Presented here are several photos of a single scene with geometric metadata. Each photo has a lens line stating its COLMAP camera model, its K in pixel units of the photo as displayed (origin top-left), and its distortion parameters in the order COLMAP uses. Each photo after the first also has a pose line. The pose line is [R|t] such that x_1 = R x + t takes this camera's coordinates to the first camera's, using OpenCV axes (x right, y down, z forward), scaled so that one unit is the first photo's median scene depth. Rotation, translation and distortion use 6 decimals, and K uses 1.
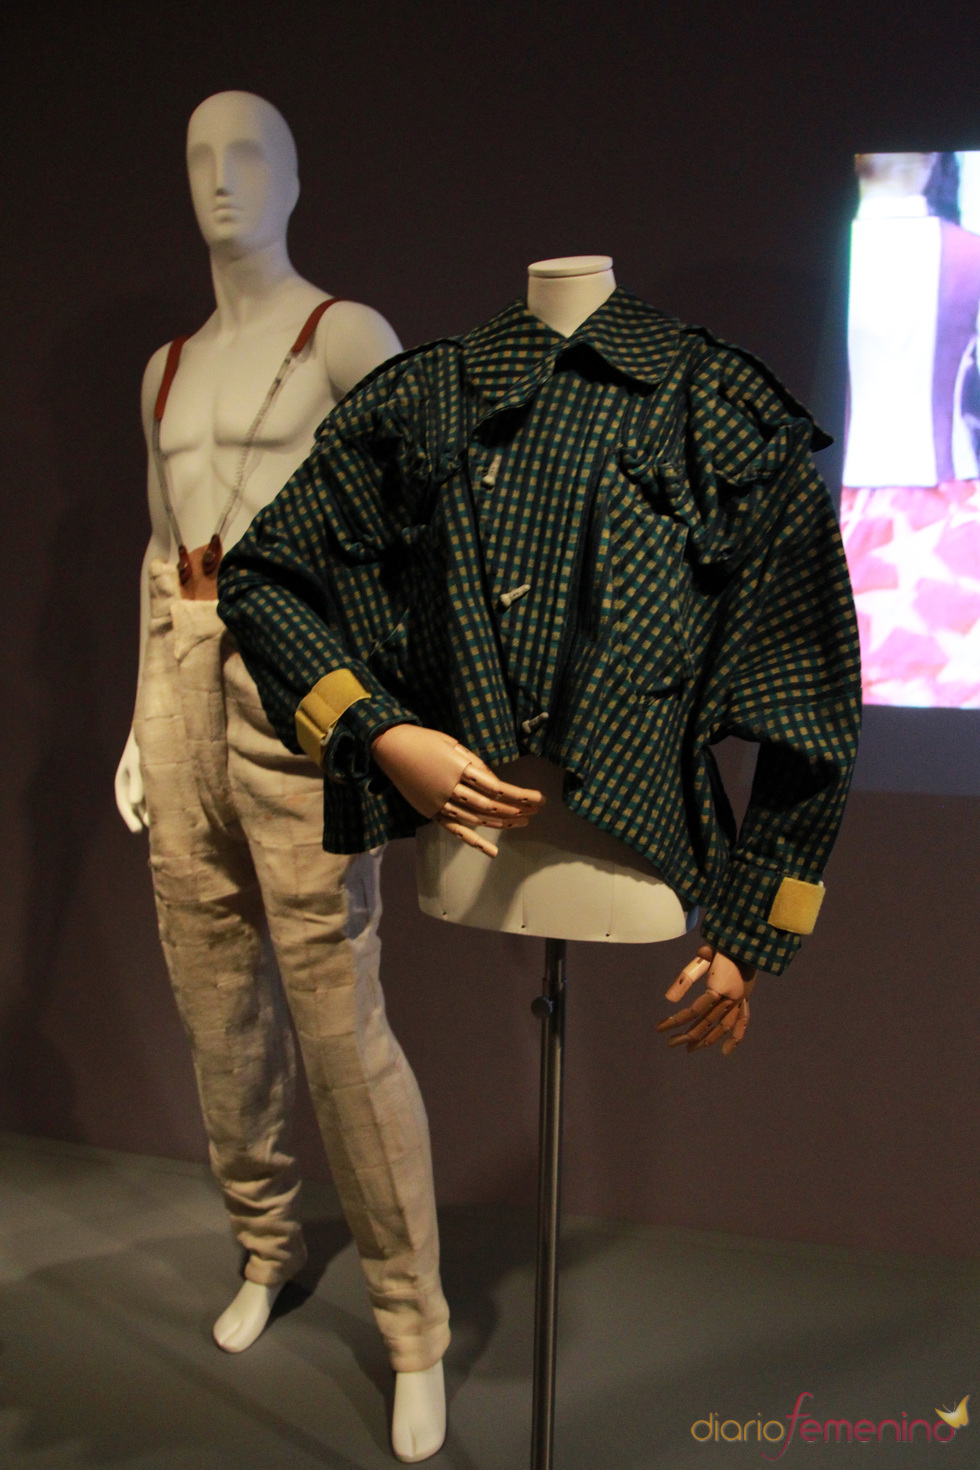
lens RADIAL K [[1258.3, 0, 487.2], [0, 1258.3, 742.8], [0, 0, 1]] dist [-0.080828, -0.002773]
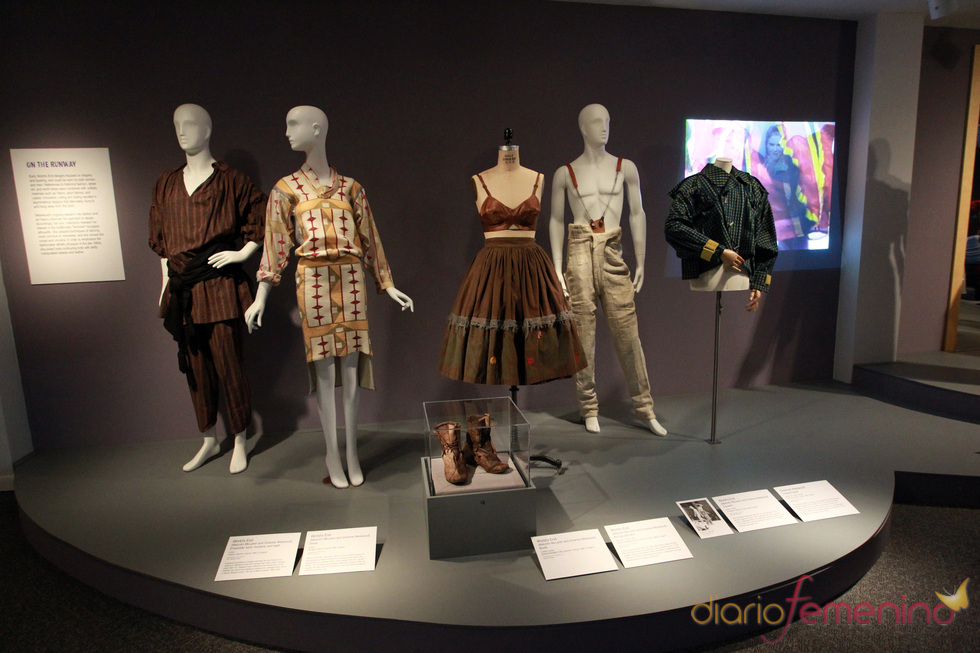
lens RADIAL K [[578.6, 0, 489.7], [0, 578.6, 332.2], [0, 0, 1]] dist [-0.050012, 0.015848]
pose [[0.896748, -0.113236, 0.427808, -1.384174], [0.106865, 0.993510, 0.038967, 0.093764], [-0.429444, 0.010774, 0.903029, -0.522118]]
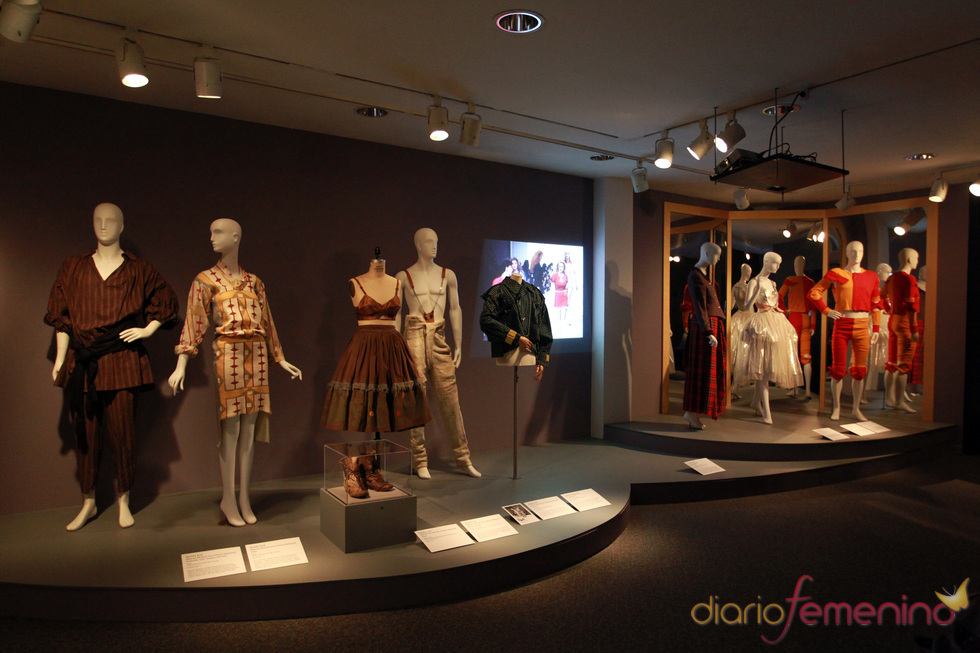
lens RADIAL K [[641.7, 0, 494.0], [0, 641.7, 326.4], [0, 0, 1]] dist [-0.046987, 0.001568]
pose [[0.655786, -0.021626, 0.754637, -2.134455], [0.115675, 0.990665, -0.072132, 0.131968], [-0.746033, 0.134596, 0.652165, -0.992792]]
